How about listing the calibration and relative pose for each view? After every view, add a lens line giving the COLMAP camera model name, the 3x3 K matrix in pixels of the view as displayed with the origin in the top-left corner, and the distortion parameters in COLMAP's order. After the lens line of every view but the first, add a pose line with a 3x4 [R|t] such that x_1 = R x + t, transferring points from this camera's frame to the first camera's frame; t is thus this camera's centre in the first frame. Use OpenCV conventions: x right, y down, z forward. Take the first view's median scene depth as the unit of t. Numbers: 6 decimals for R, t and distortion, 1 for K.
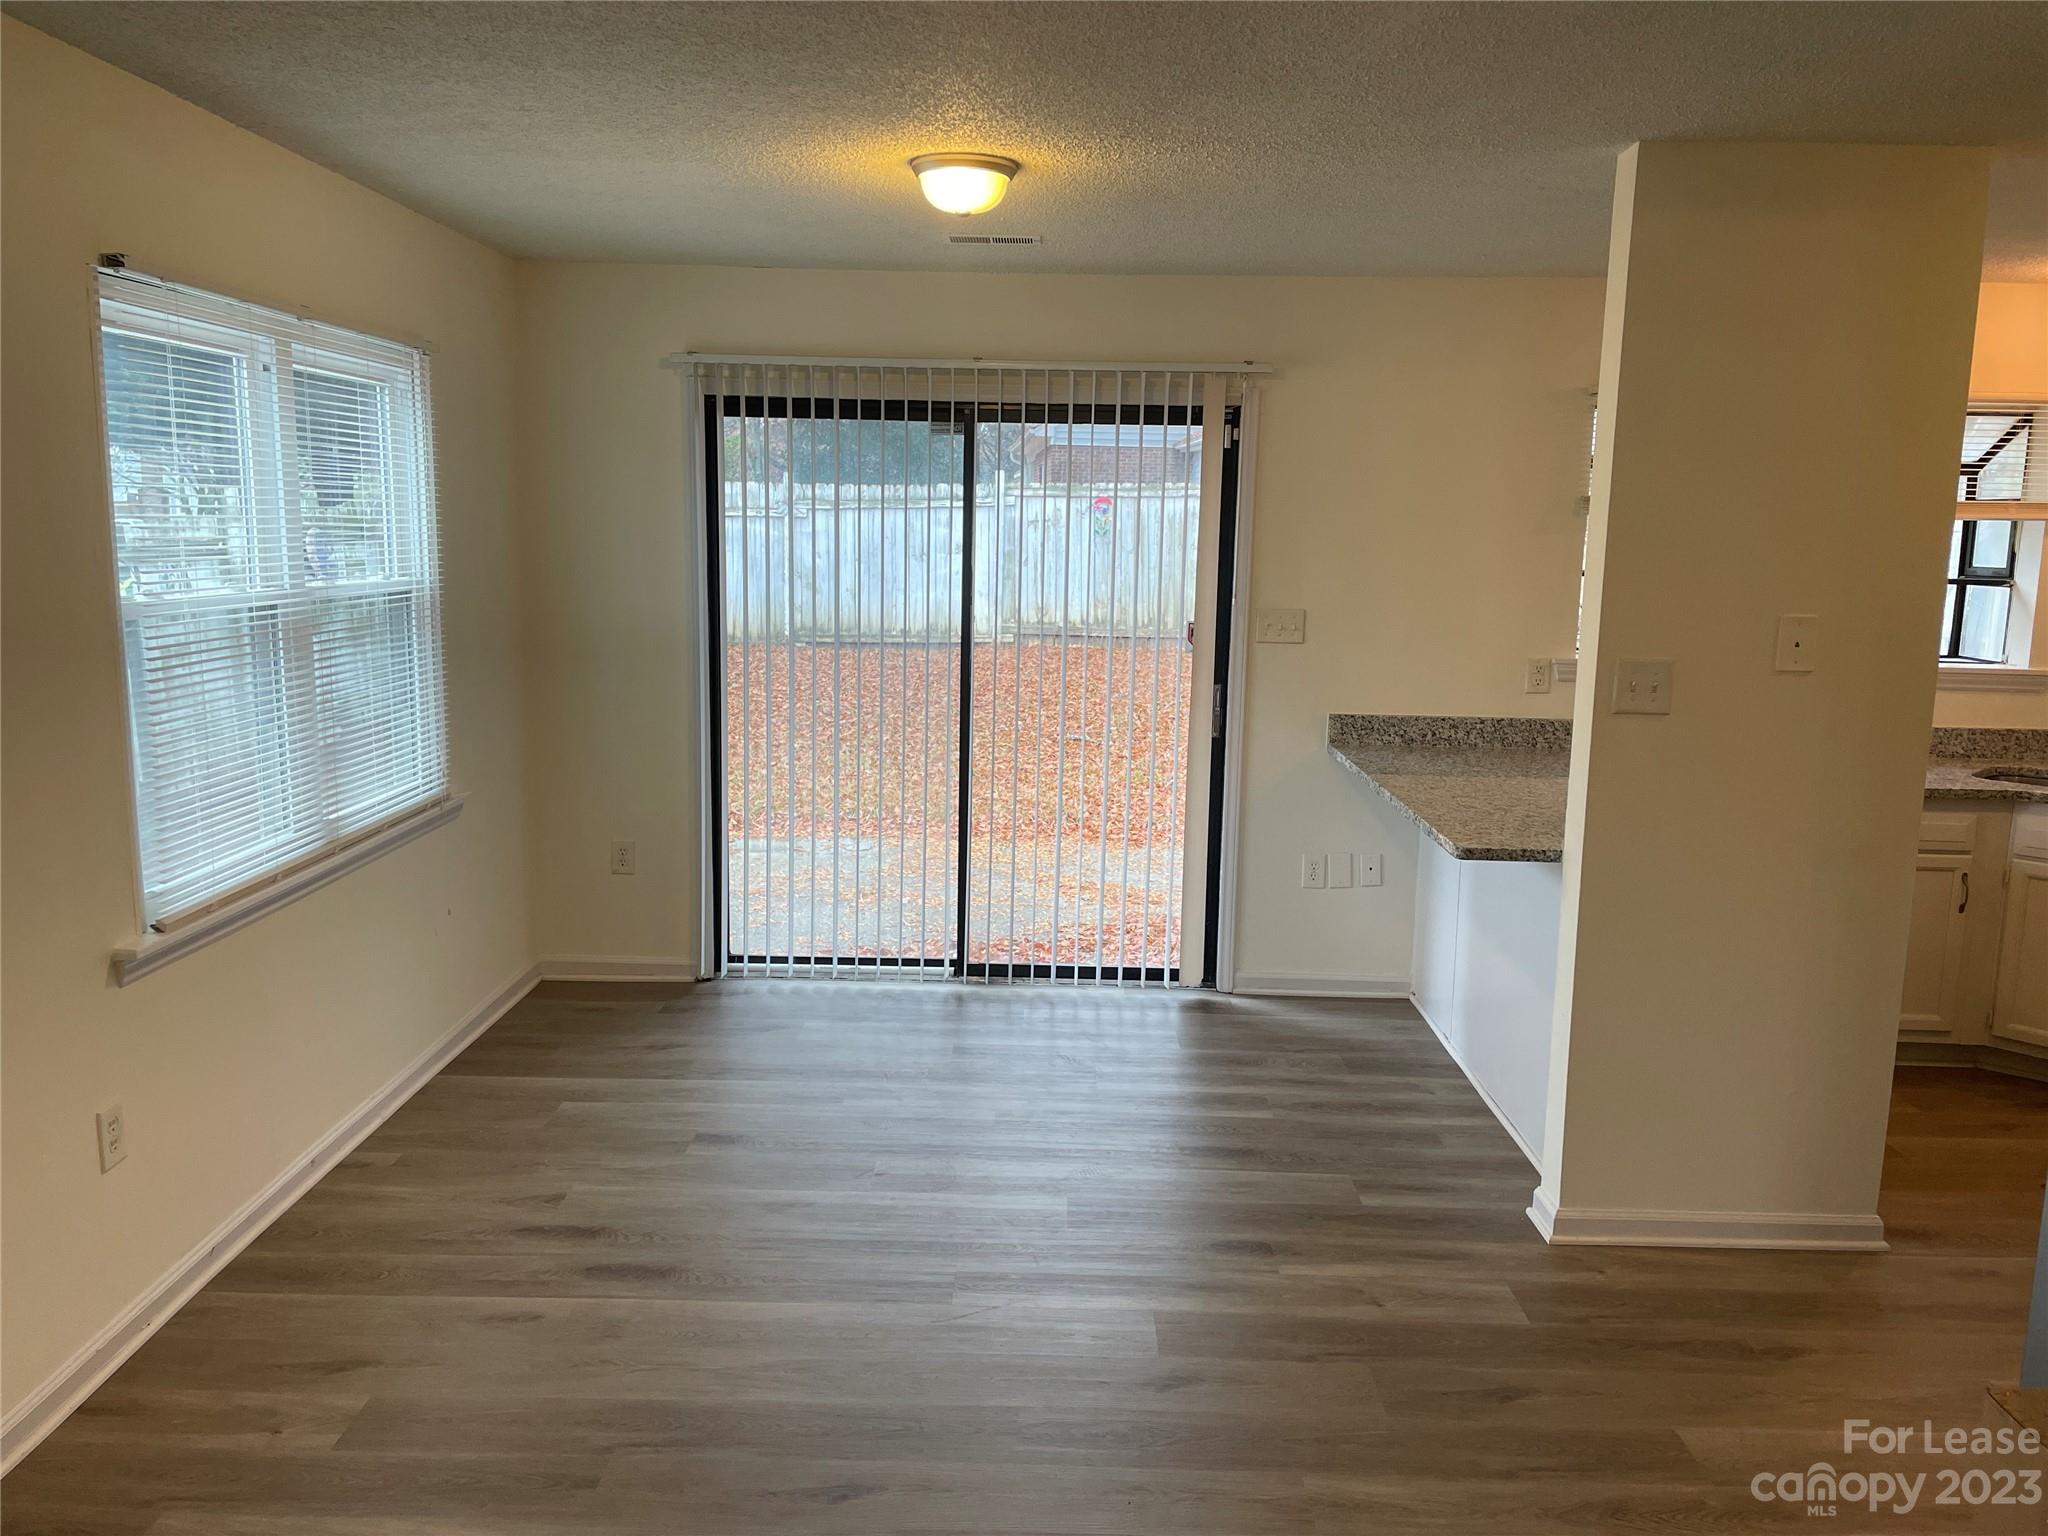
lens RADIAL K [[1522.6, 0, 1038.2], [0, 1522.6, 768.2], [0, 0, 1]] dist [0.042082, -0.008082]
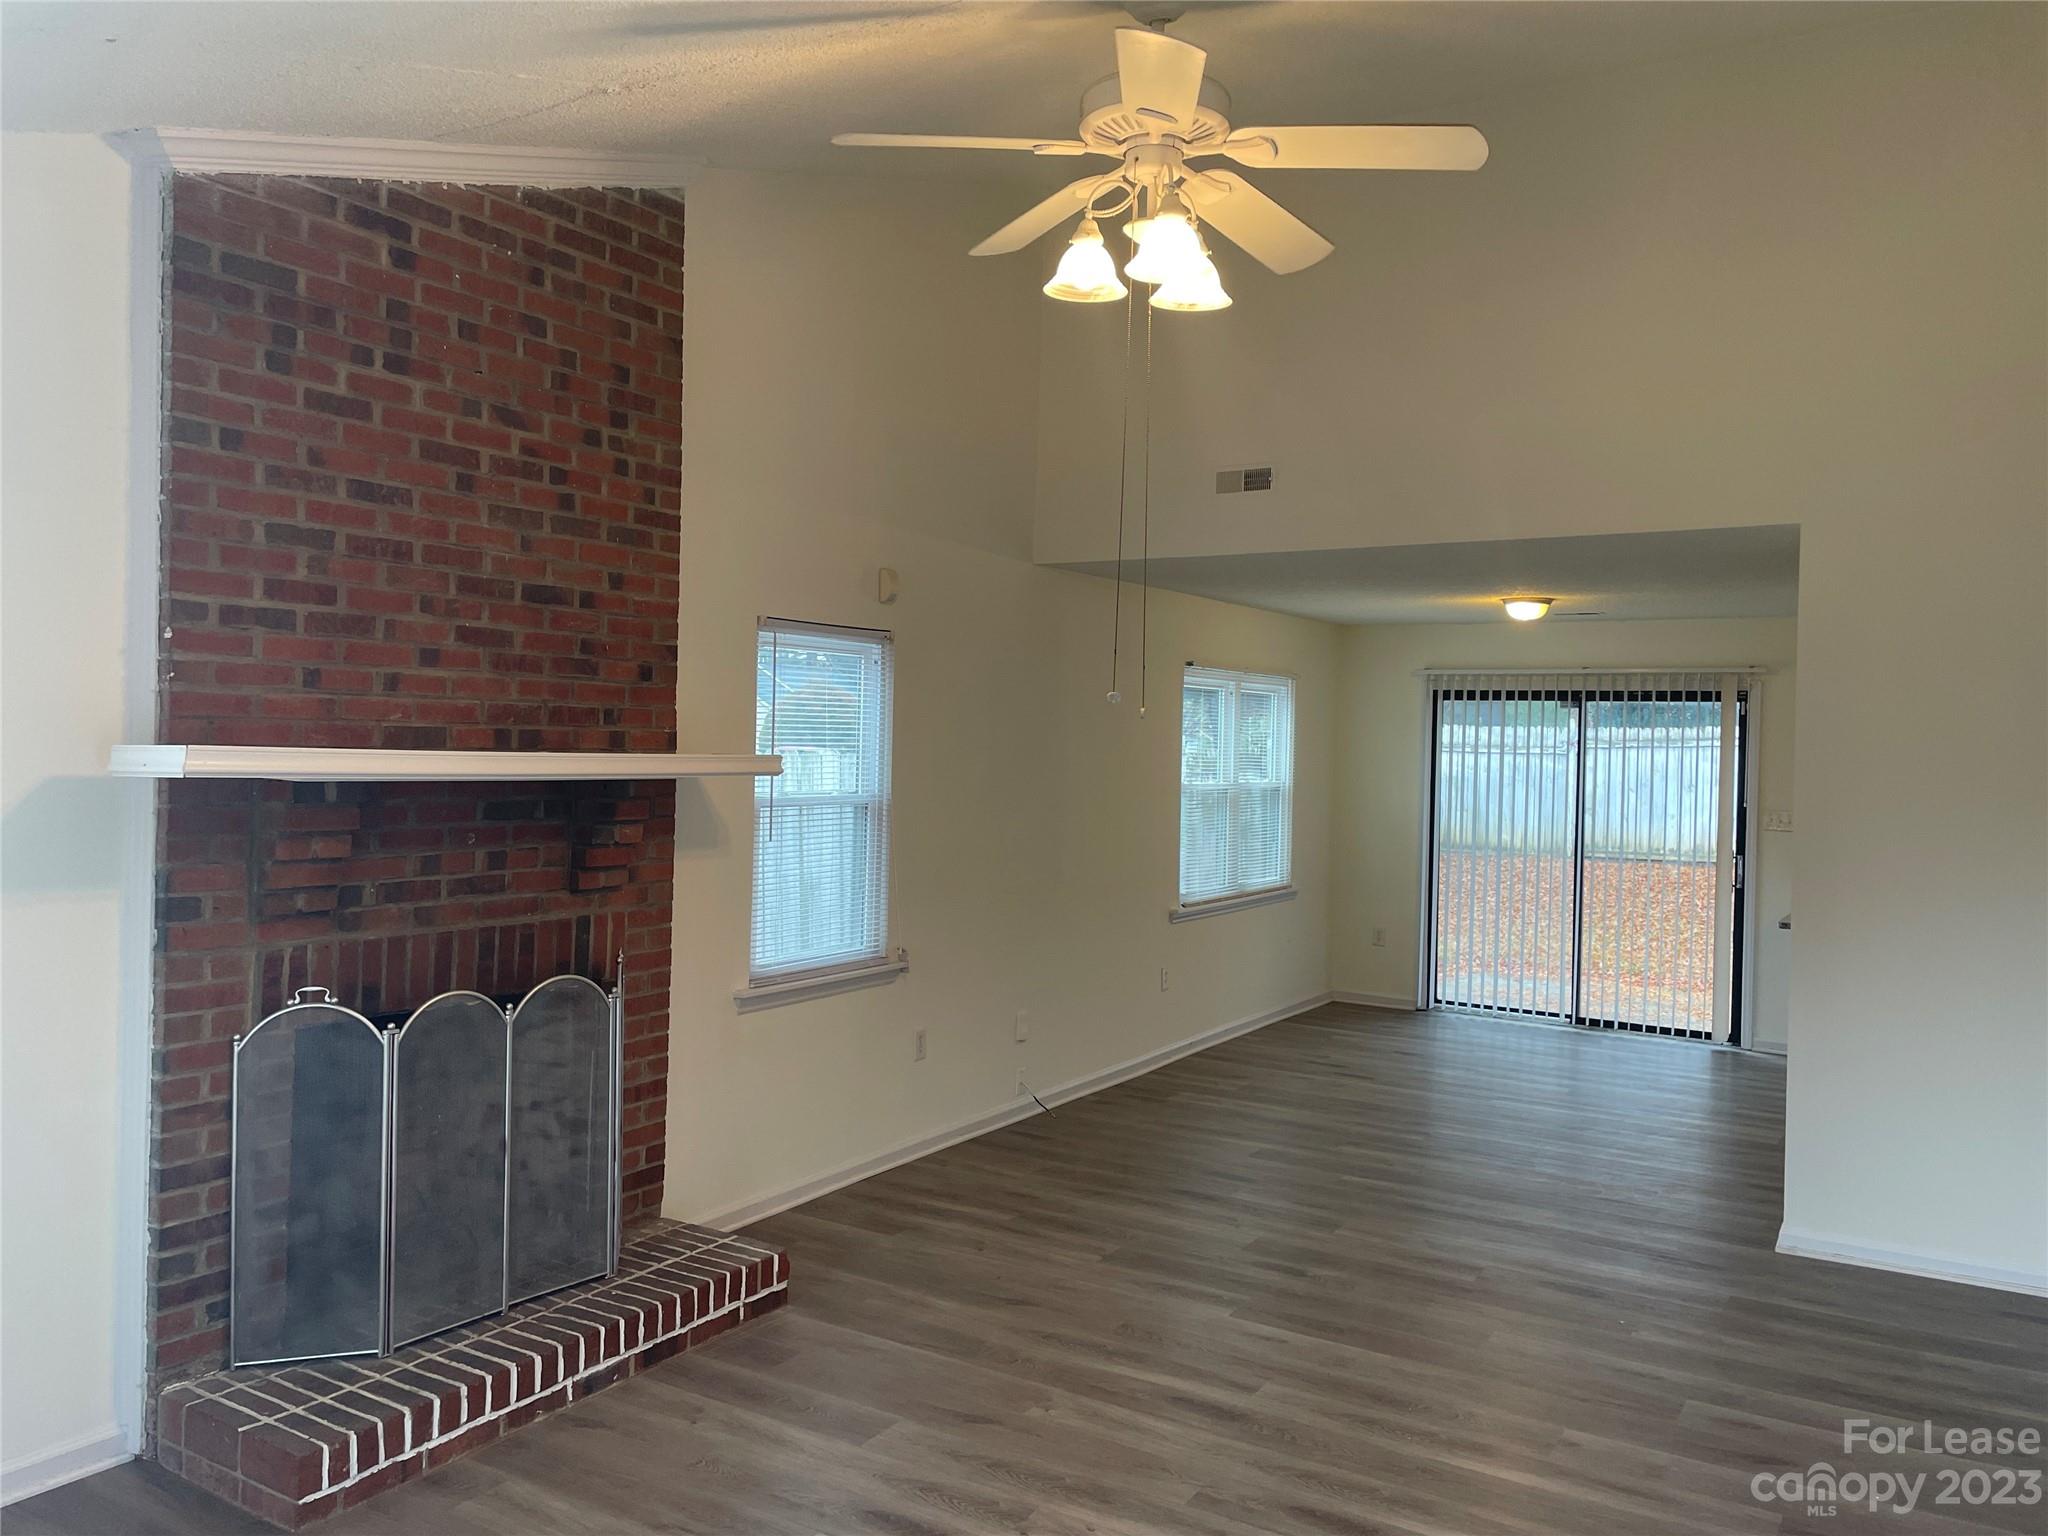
lens RADIAL K [[1522.6, 0, 1026.7], [0, 1522.6, 759.5], [0, 0, 1]] dist [0.042082, -0.008082]
pose [[0.852385, 0.005958, -0.522881, 0.339639], [-0.088660, 0.987104, -0.133284, 0.135693], [0.515344, 0.159968, 0.841921, -0.828047]]
